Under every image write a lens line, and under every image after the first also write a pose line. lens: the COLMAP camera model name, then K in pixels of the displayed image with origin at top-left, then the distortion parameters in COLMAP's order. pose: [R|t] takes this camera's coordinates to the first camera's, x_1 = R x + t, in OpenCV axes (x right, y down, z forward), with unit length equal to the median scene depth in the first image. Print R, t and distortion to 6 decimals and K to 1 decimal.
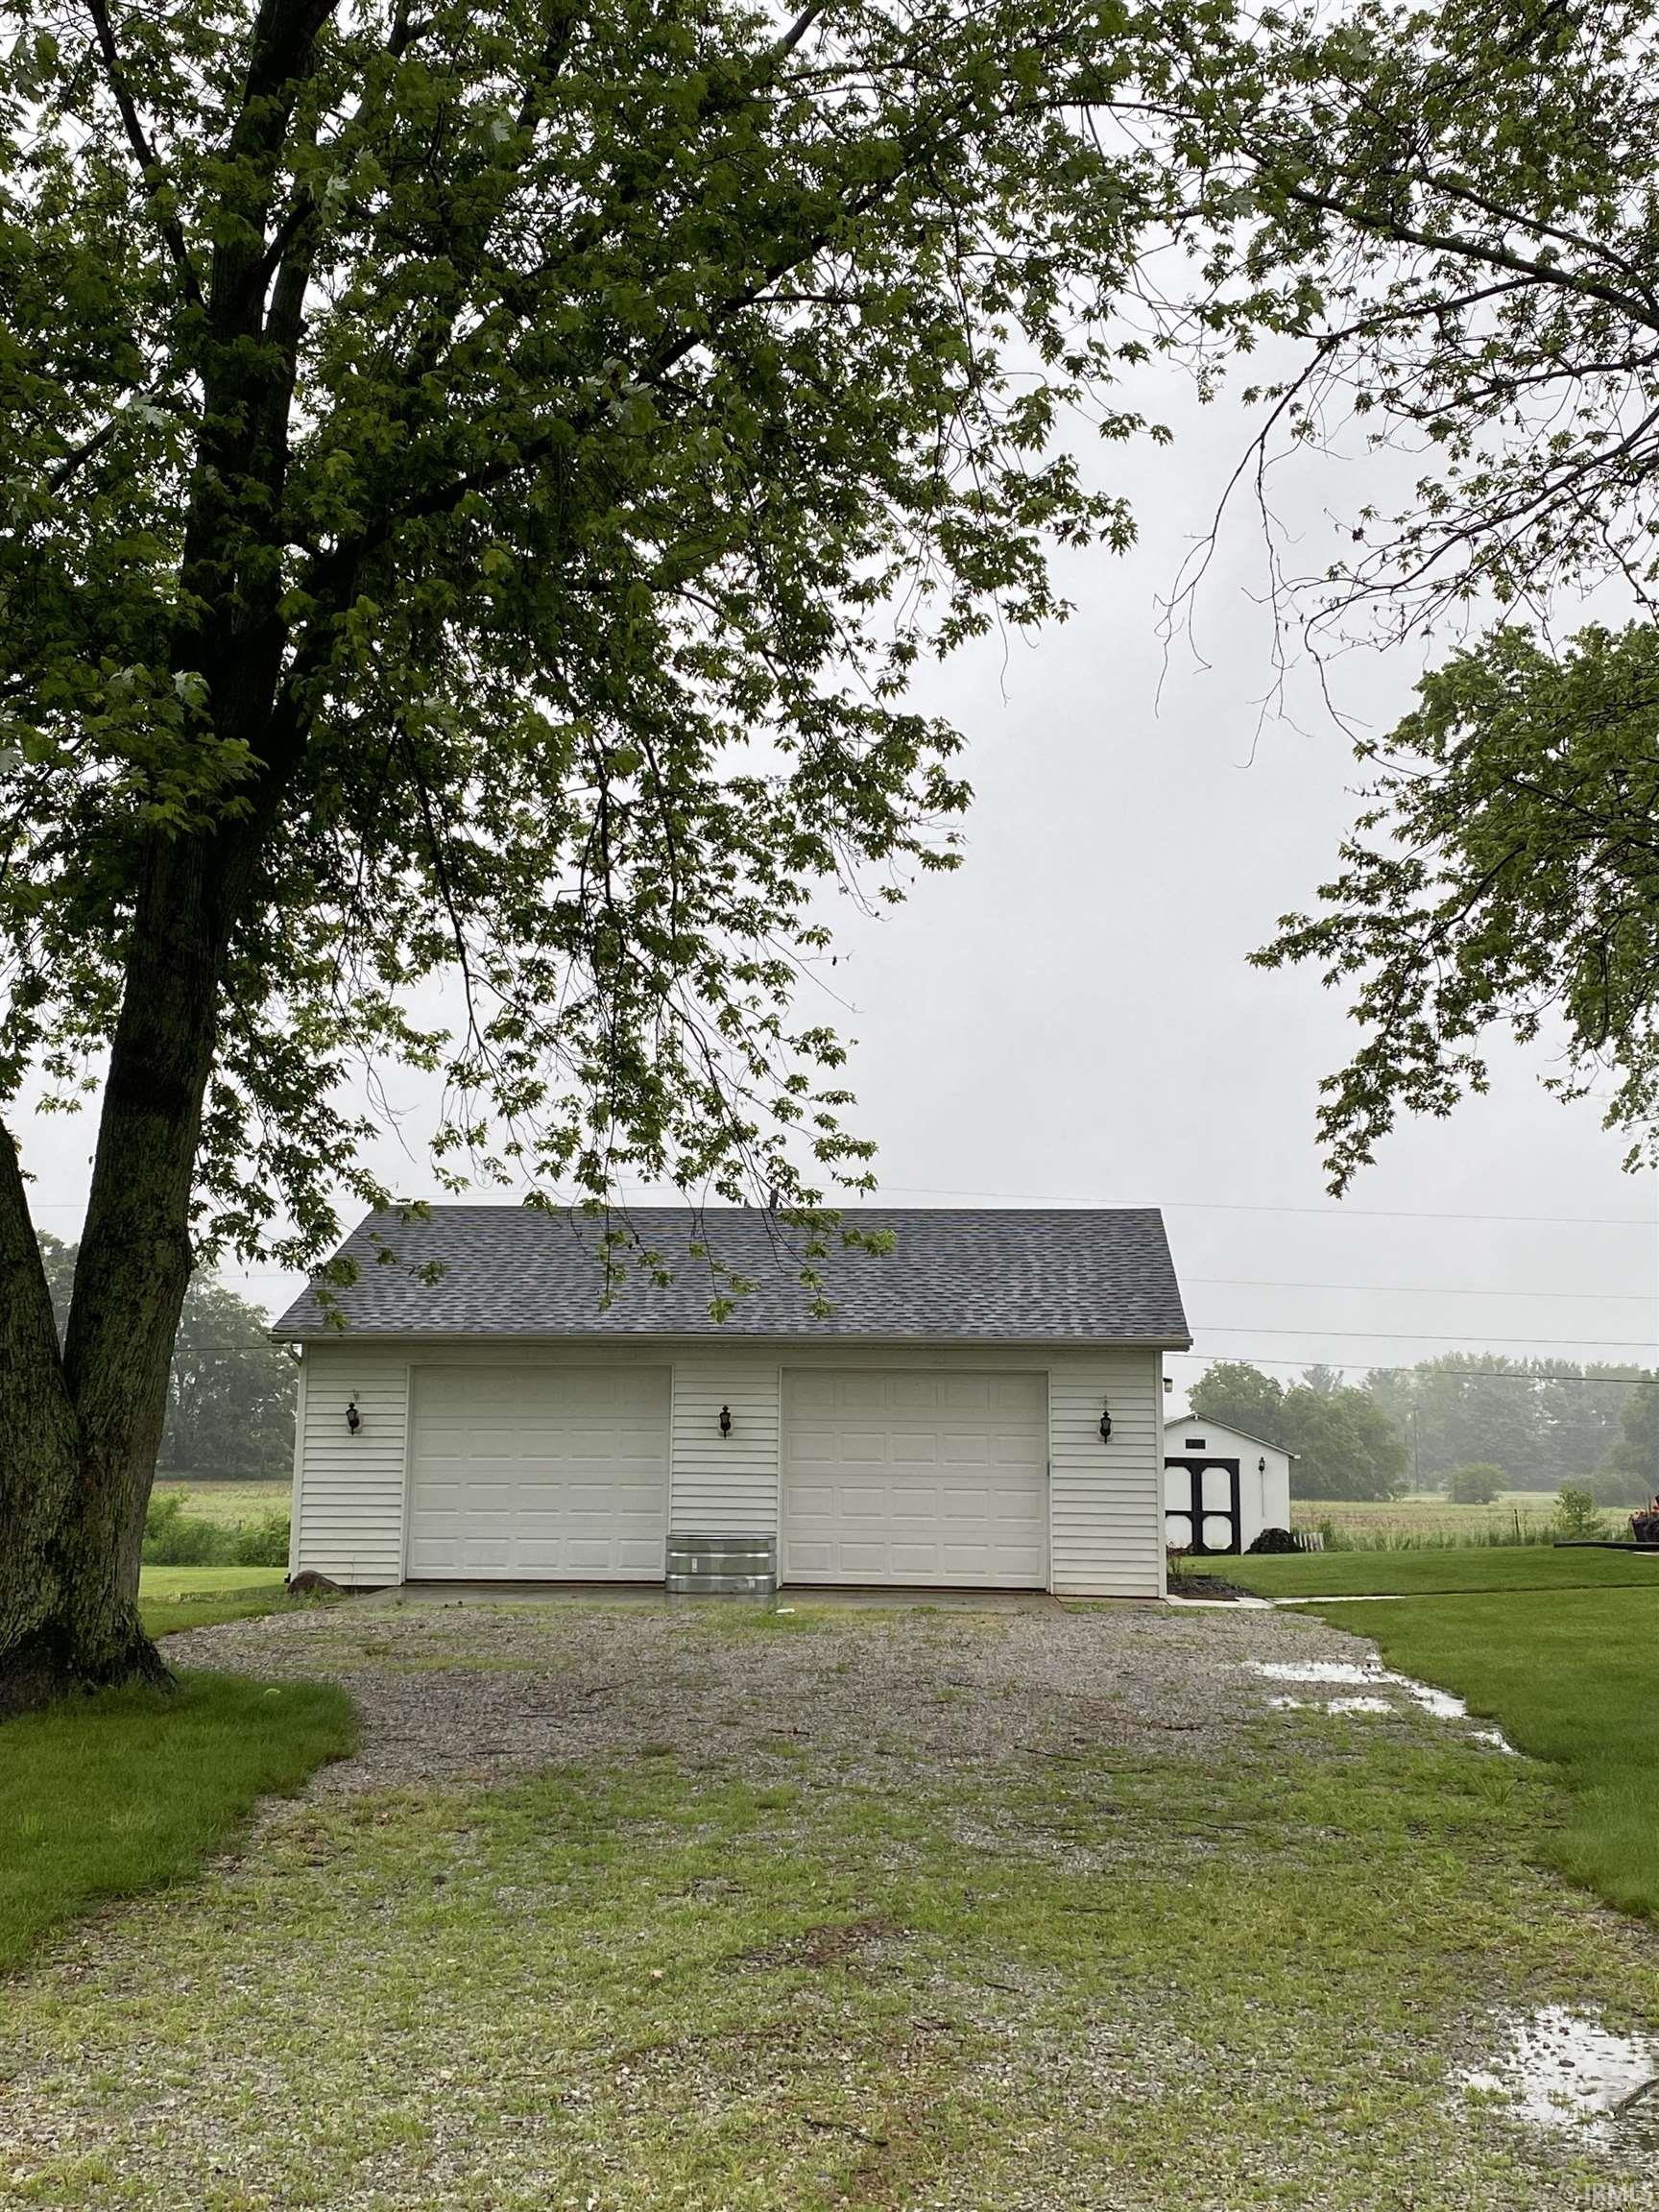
lens RADIAL K [[2354.2, 0, 821.9], [0, 2354.2, 1108.2], [0, 0, 1]] dist [0.120754, 0.000000]
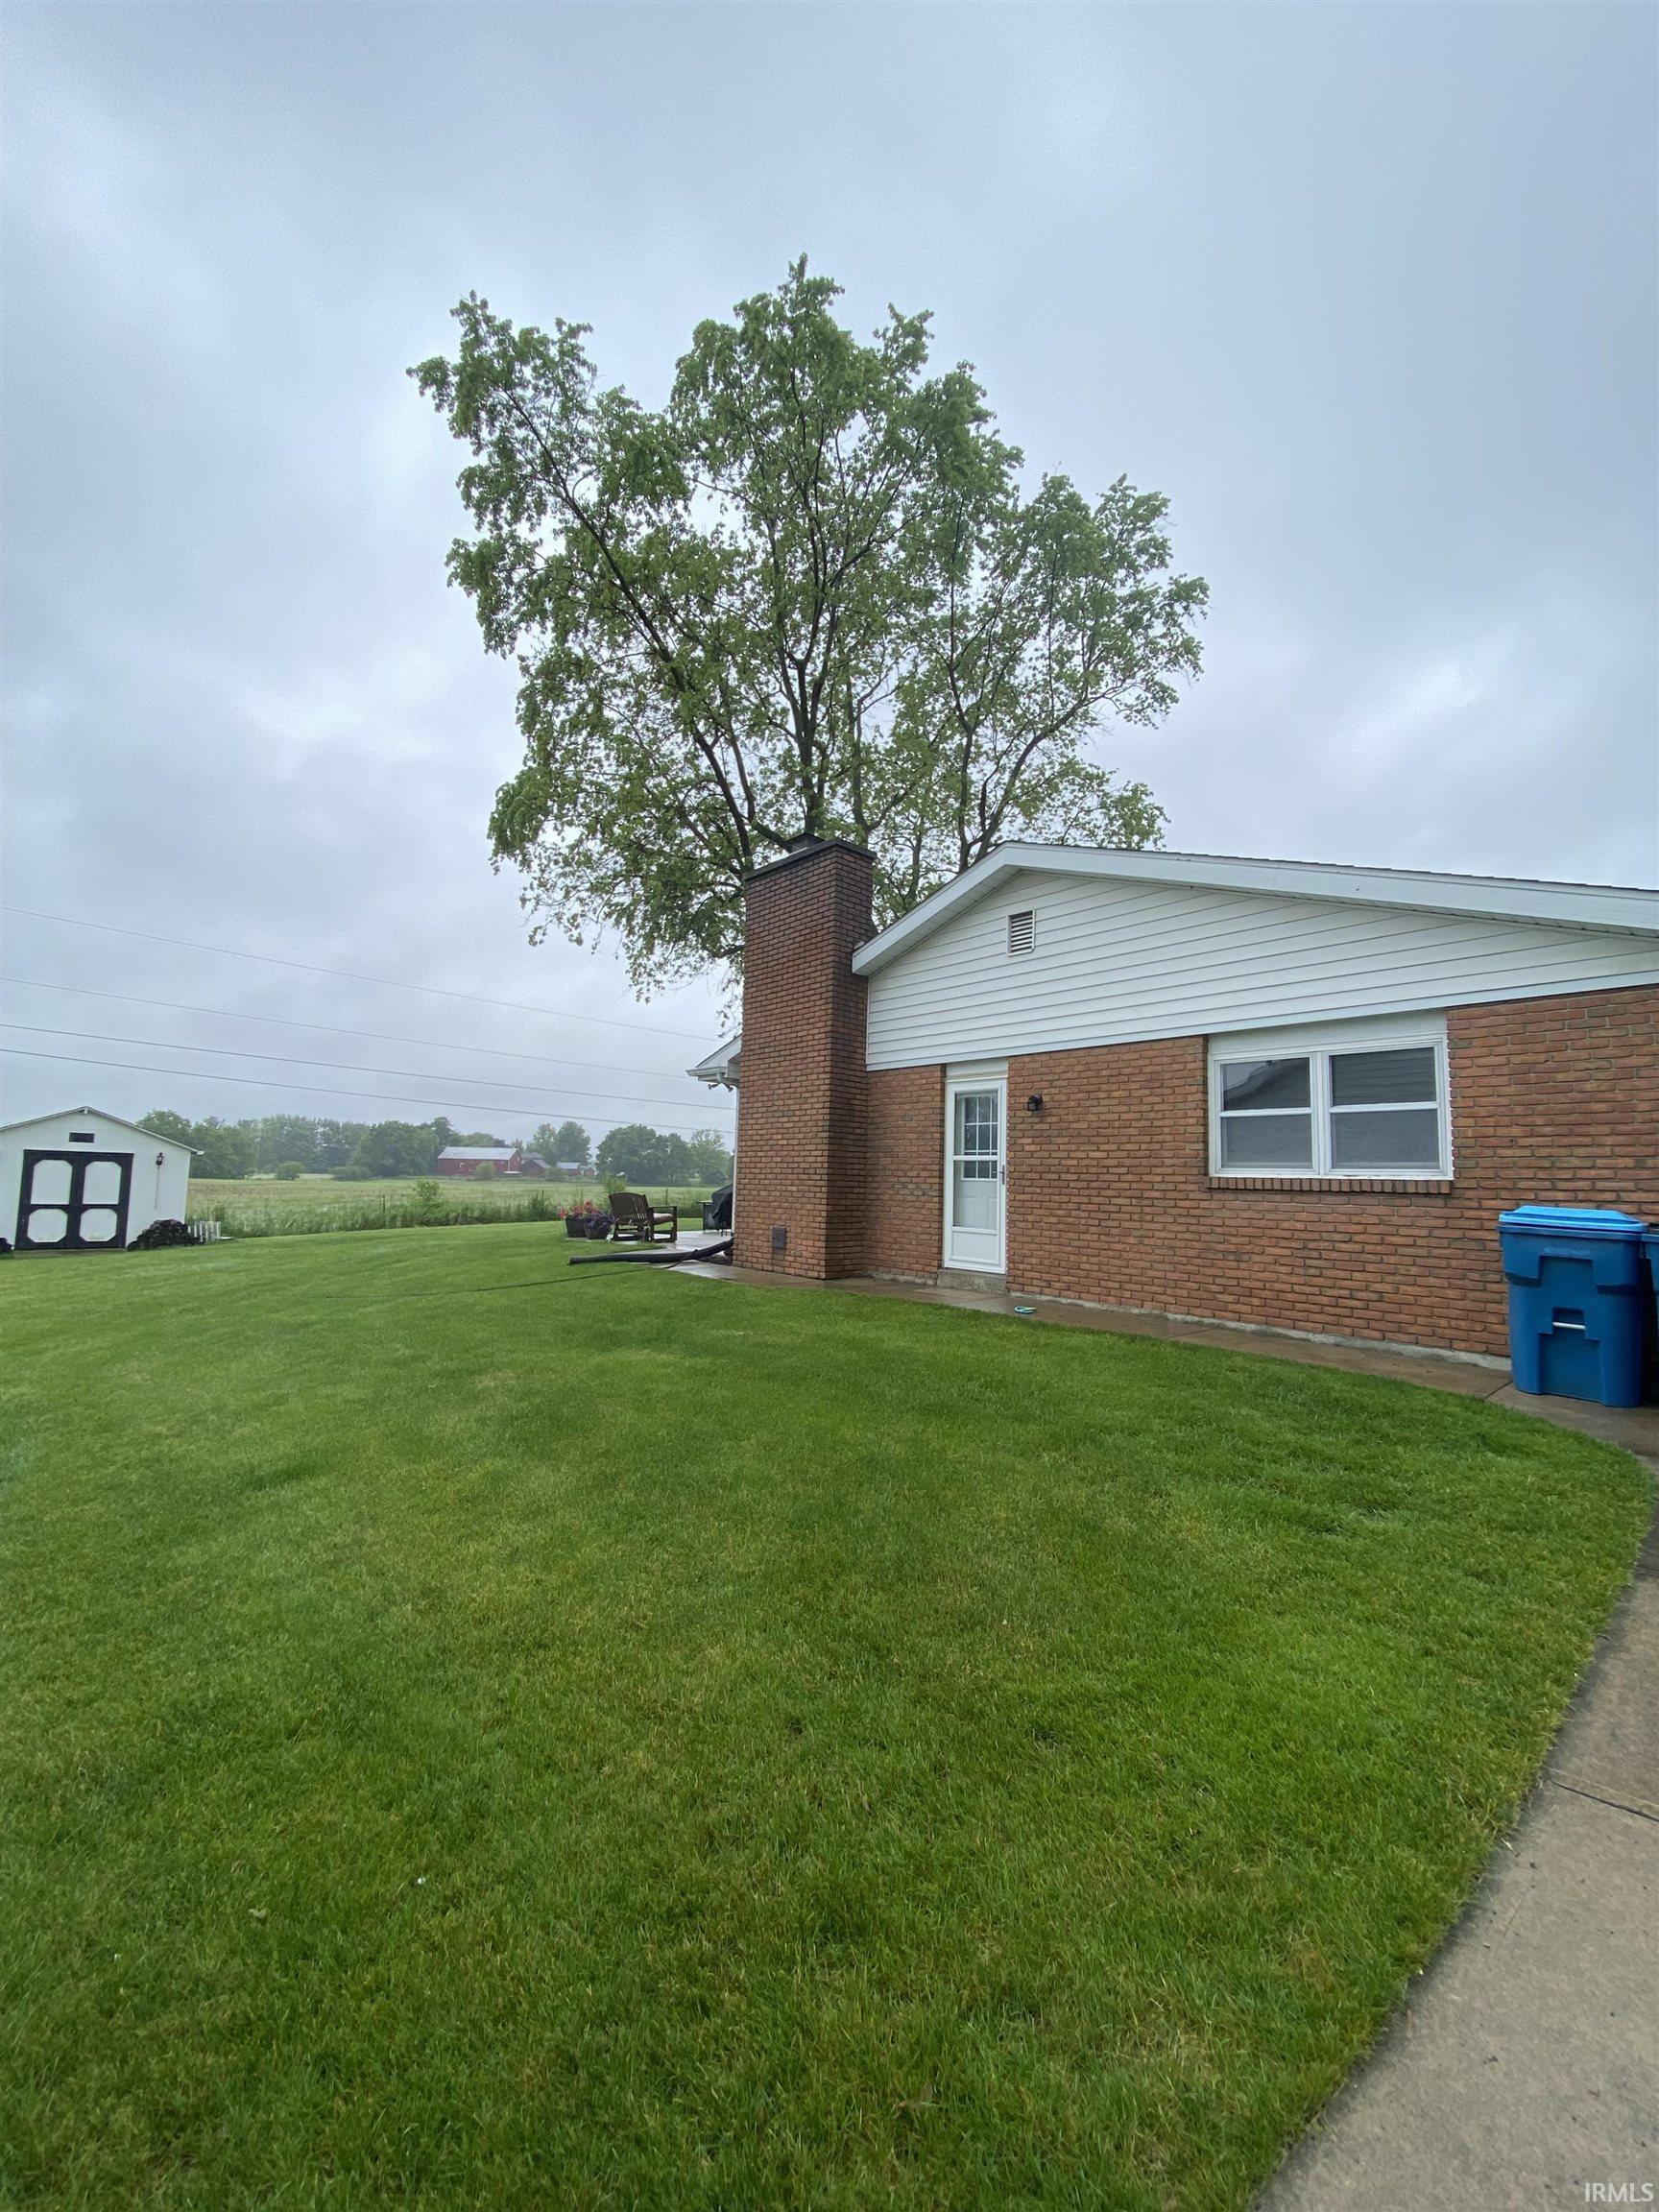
lens RADIAL K [[894.3, 0, 823.6], [0, 894.3, 1103.5], [0, 0, 1]] dist [0.000713, -0.000905]
pose [[0.691562, 0.070763, 0.718842, 0.102694], [-0.127649, 0.991499, 0.025201, 0.078723], [-0.710948, -0.109188, 0.694716, 0.521472]]
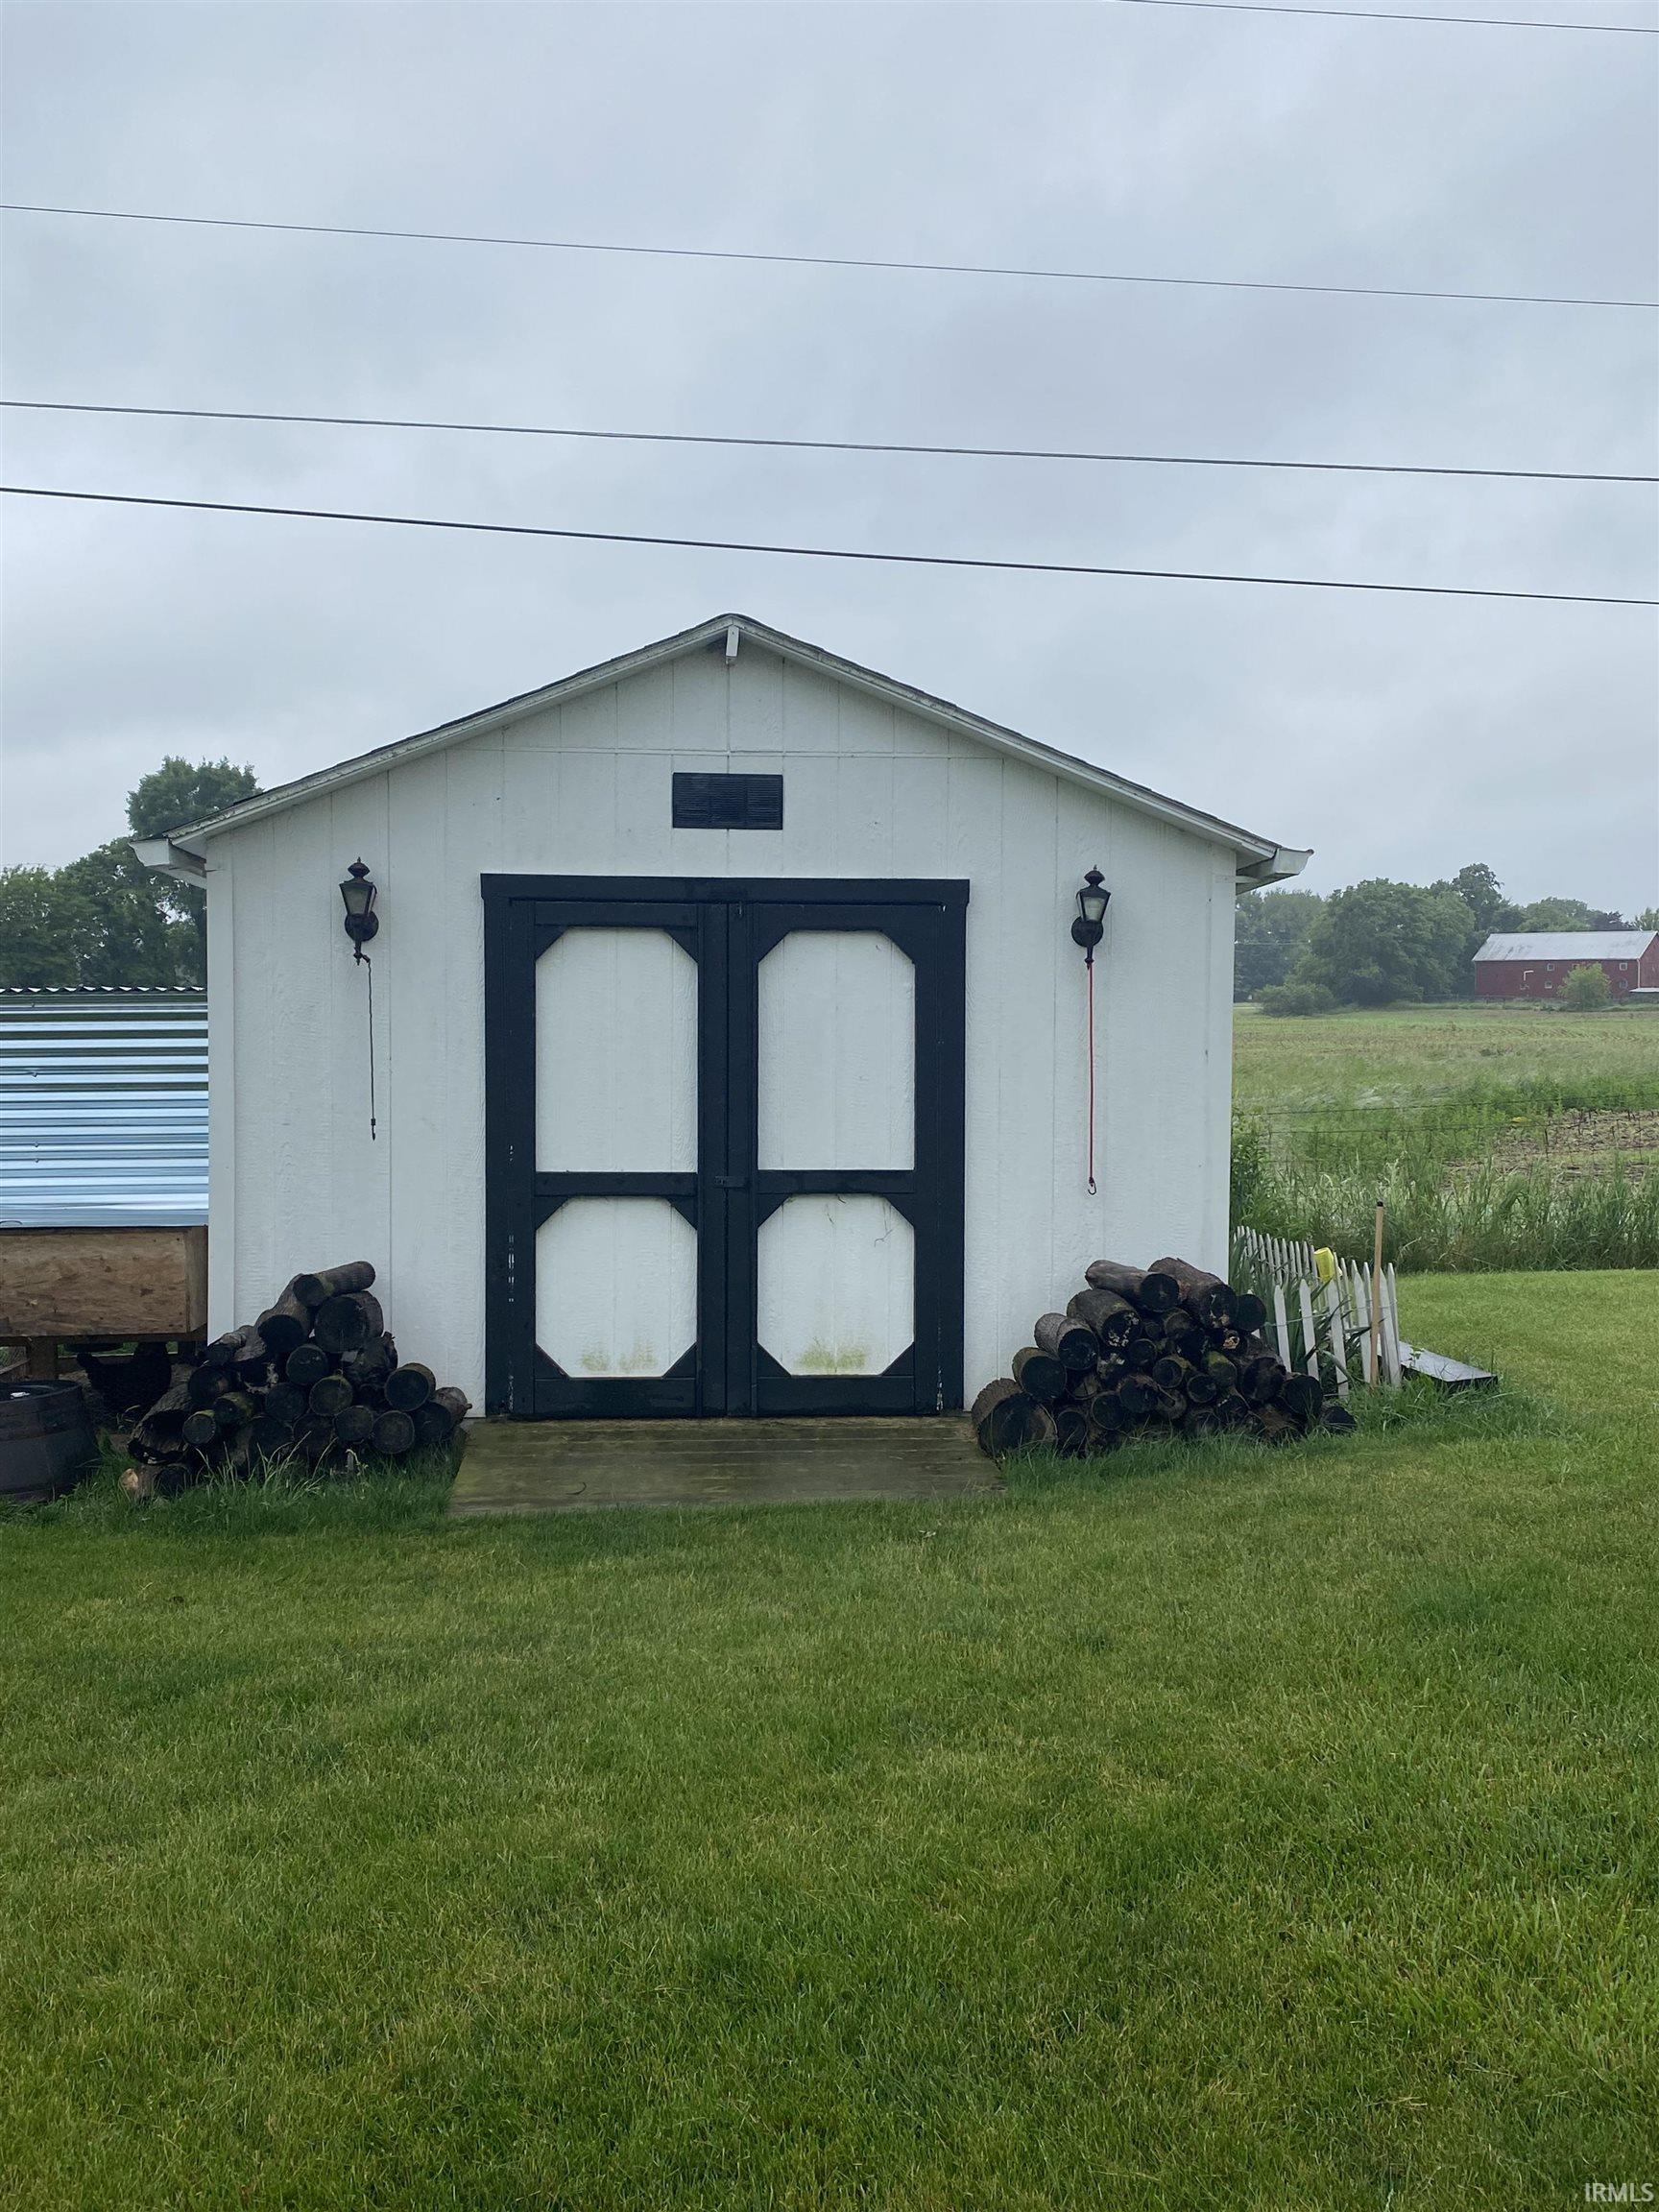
lens RADIAL K [[2099.9, 0, 830.4], [0, 2099.9, 1105.5], [0, 0, 1]] dist [-0.087737, 0.000000]
pose [[0.994090, -0.010760, 0.108023, 0.148848], [-0.011811, 0.978447, 0.206160, 0.132176], [-0.107913, -0.206218, 0.972537, 0.845481]]
